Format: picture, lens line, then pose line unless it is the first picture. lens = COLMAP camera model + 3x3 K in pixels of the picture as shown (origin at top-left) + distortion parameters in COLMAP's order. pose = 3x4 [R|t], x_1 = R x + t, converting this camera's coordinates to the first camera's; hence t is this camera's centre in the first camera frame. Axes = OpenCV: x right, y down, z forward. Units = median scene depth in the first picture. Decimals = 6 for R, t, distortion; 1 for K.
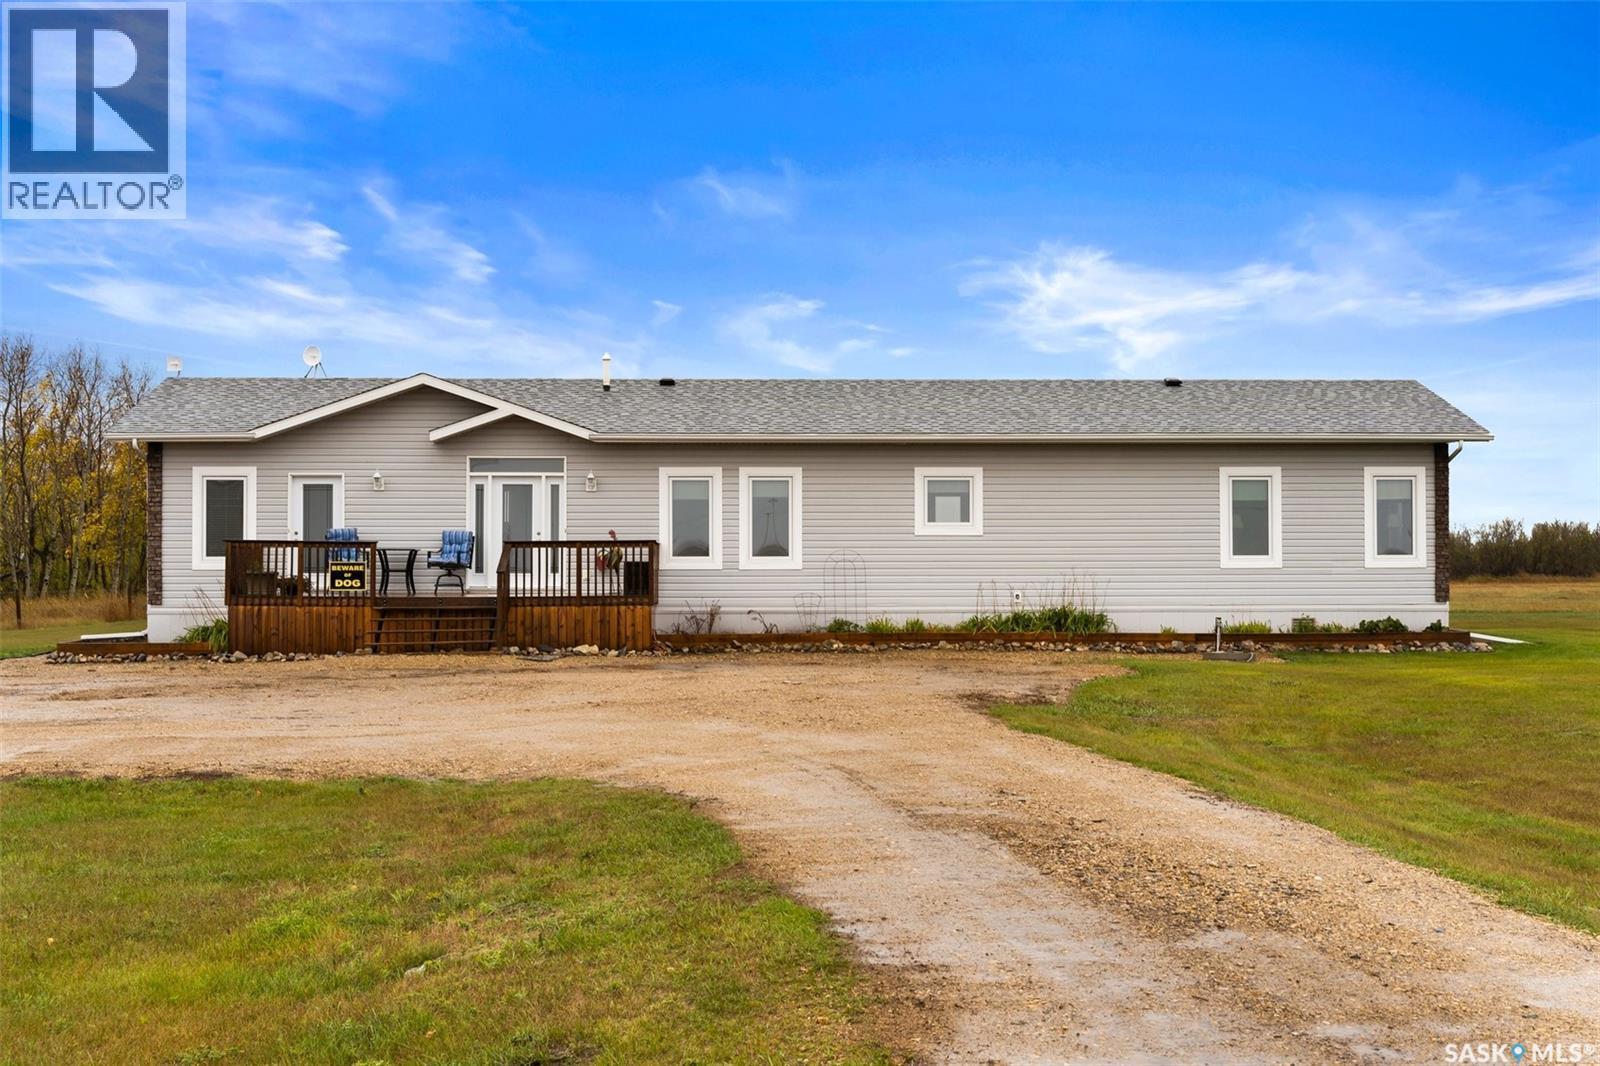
lens RADIAL K [[787.8, 0, 800.0], [0, 787.8, 533.0], [0, 0, 1]] dist [0.002756, 0.000508]
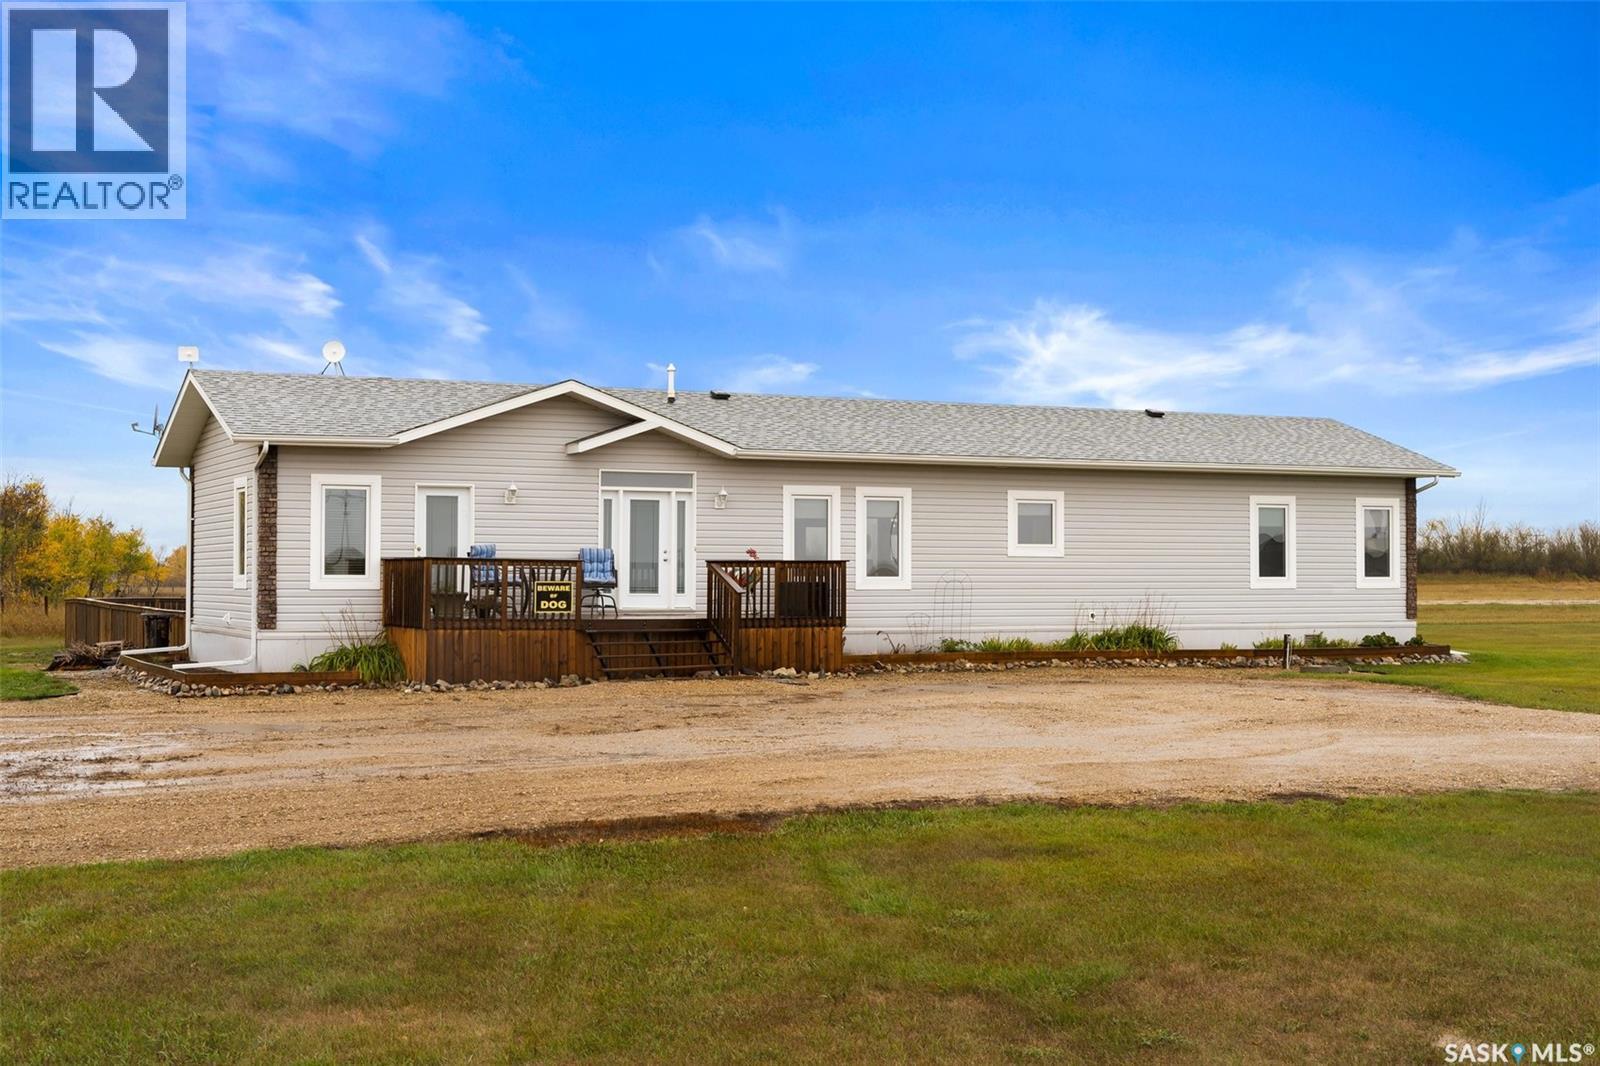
lens RADIAL K [[802.9, 0, 801.7], [0, 802.9, 543.6], [0, 0, 1]] dist [0.000793, -0.000141]
pose [[0.986962, 0.010635, 0.160599, -0.333349], [-0.009272, 0.999914, -0.009231, -0.001713], [-0.160683, 0.007622, 0.986977, 0.013750]]
